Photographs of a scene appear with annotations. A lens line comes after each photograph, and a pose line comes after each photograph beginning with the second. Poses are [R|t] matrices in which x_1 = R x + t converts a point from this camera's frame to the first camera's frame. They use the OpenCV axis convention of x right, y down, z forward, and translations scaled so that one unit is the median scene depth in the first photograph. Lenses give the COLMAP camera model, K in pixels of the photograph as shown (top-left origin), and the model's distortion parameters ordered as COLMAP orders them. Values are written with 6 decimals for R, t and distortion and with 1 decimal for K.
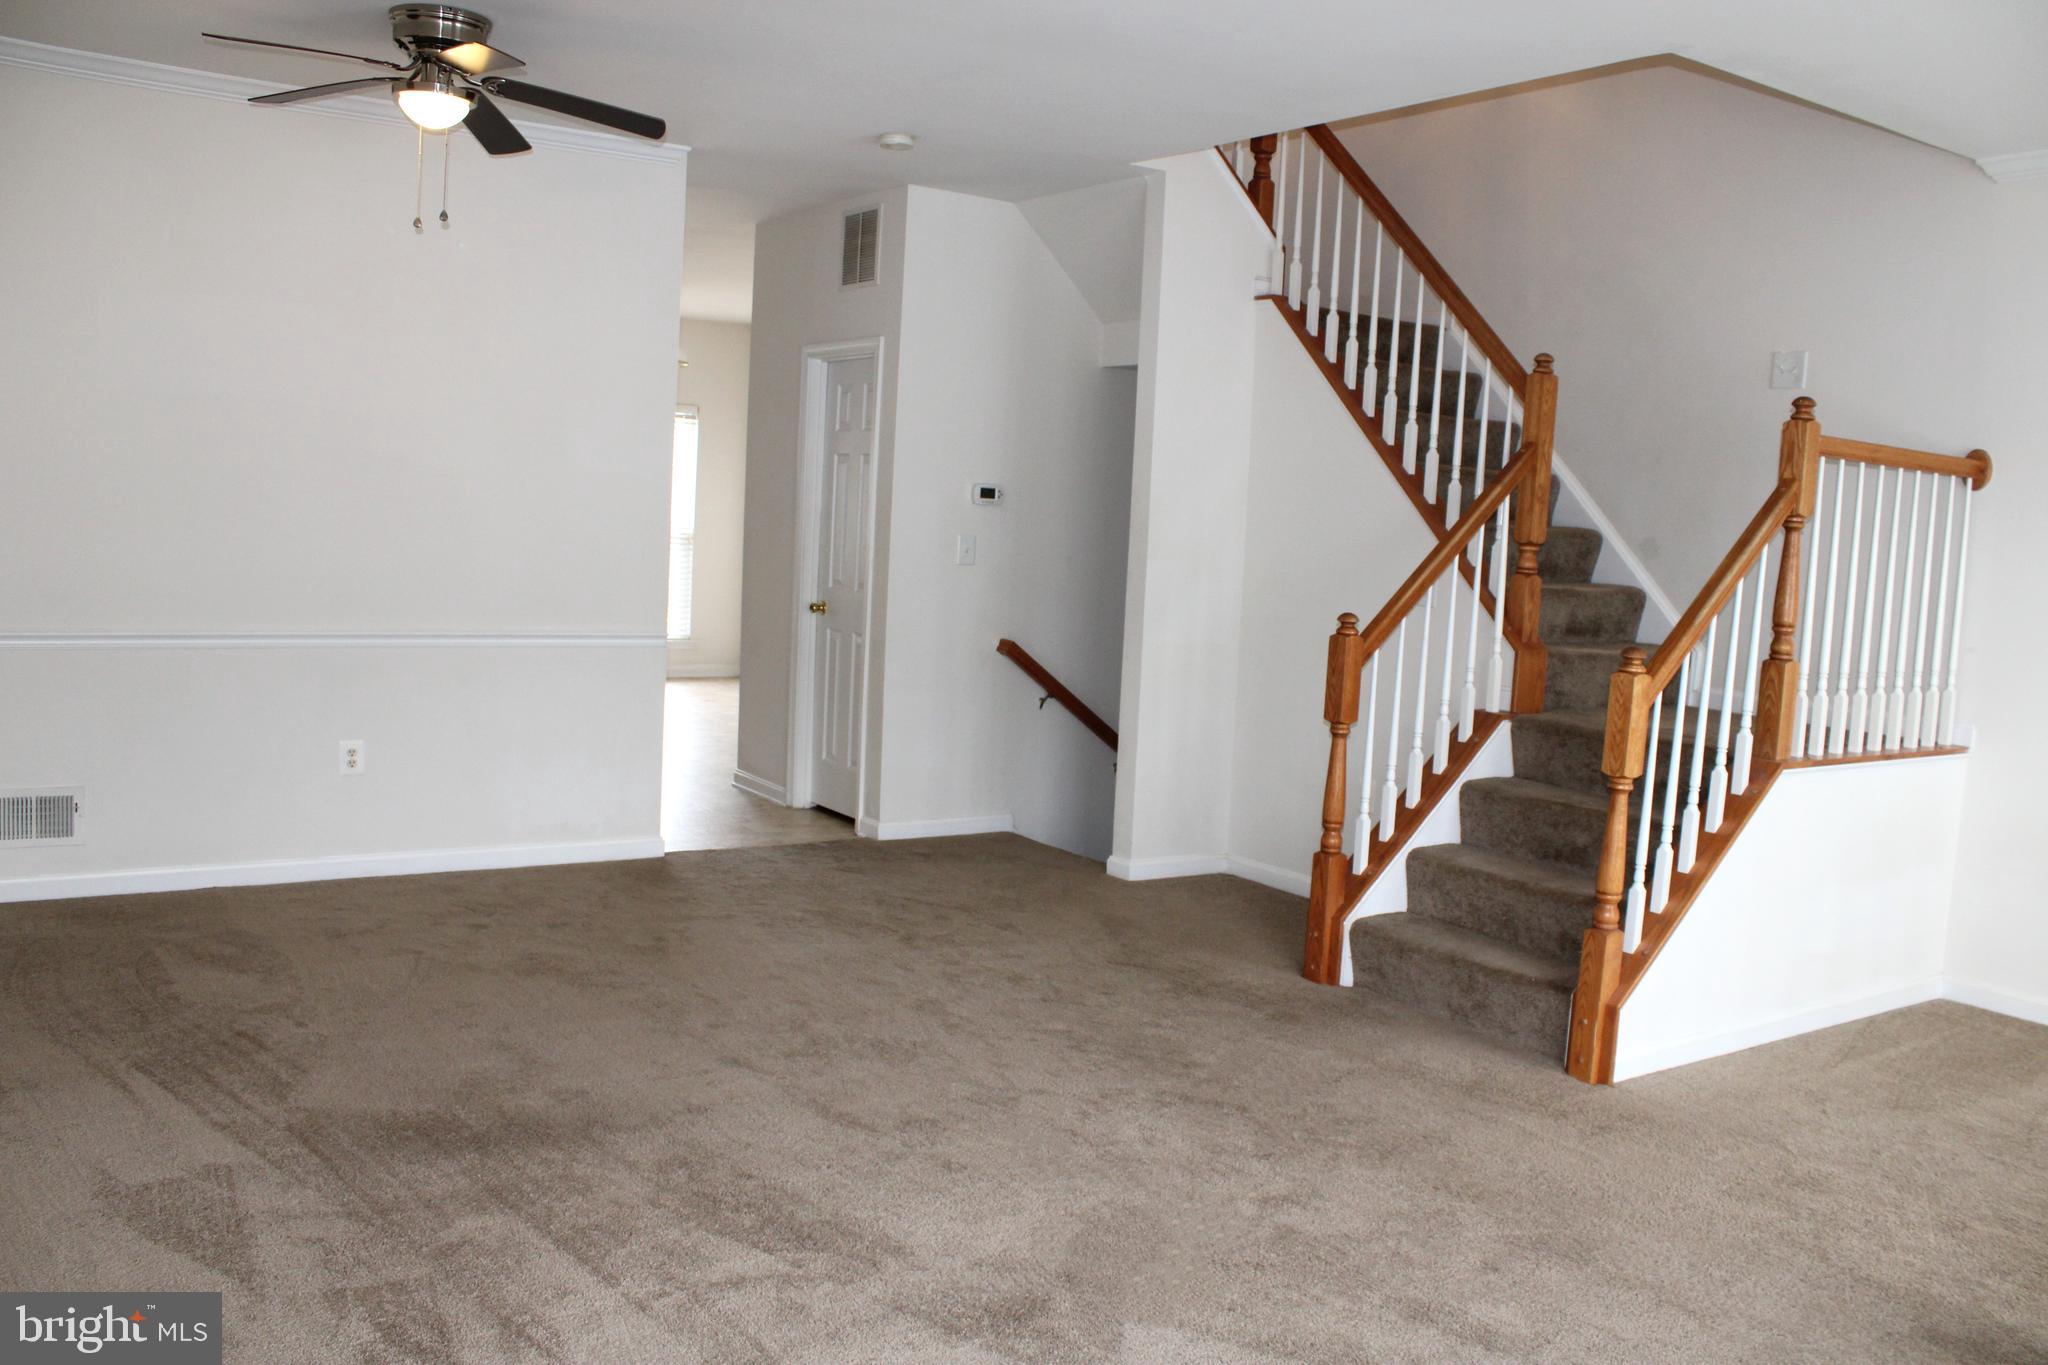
lens RADIAL K [[1677.9, 0, 1024.0], [0, 1677.9, 682.5], [0, 0, 1]] dist [-0.169471, 0.157041]
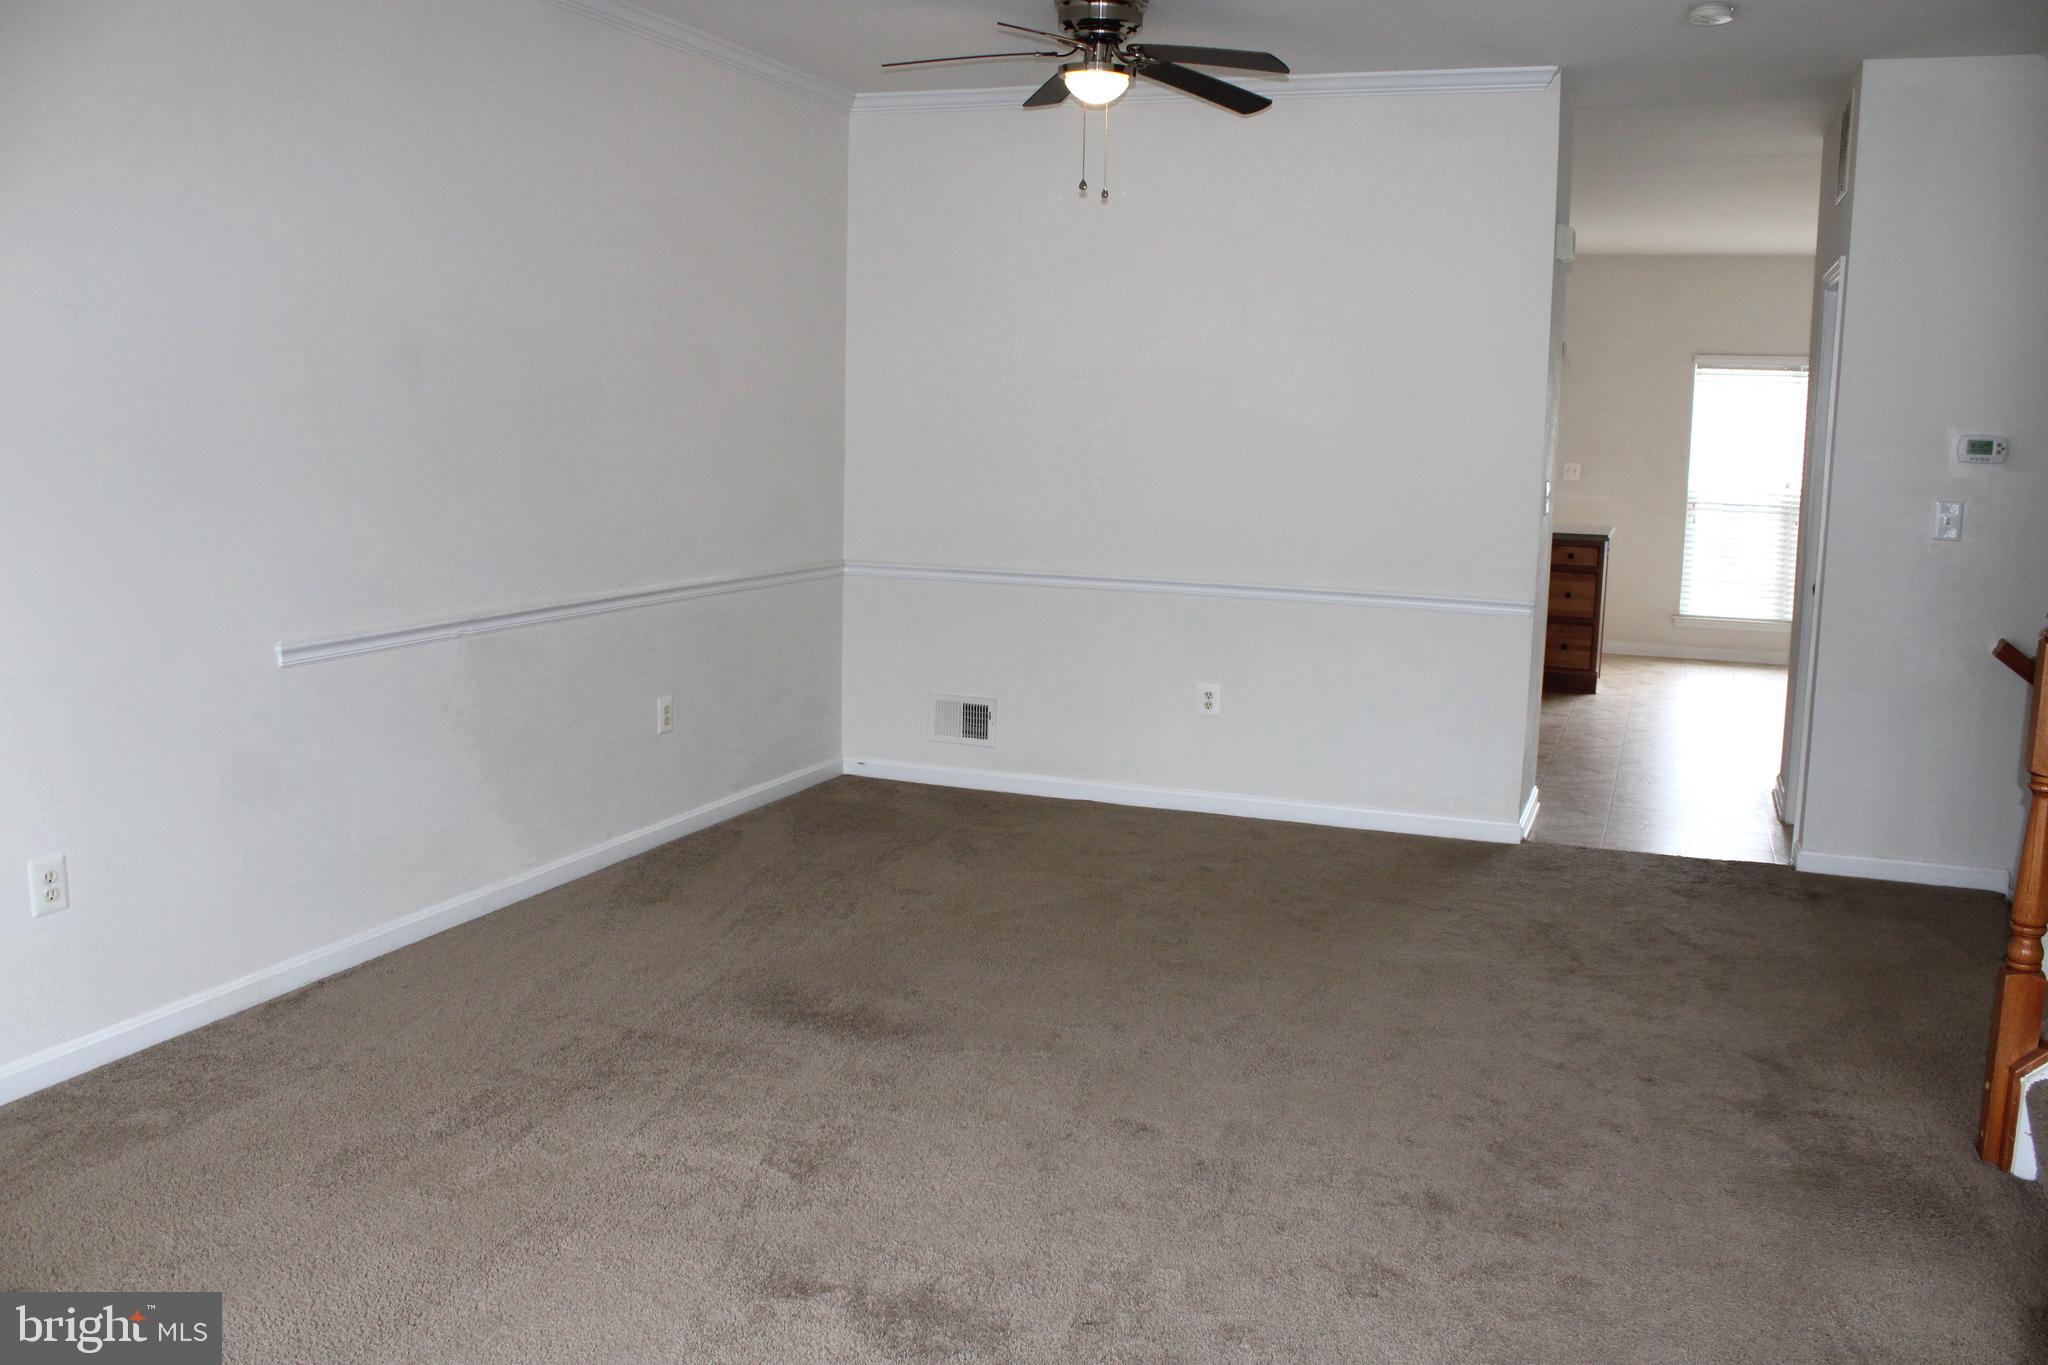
lens RADIAL K [[1677.9, 0, 1024.0], [0, 1677.9, 682.5], [0, 0, 1]] dist [-0.169471, 0.157041]
pose [[0.586665, 0.087388, -0.805101, 0.458002], [-0.077409, 0.995660, 0.051665, -0.014274], [0.806121, 0.032012, 0.590884, 0.302752]]
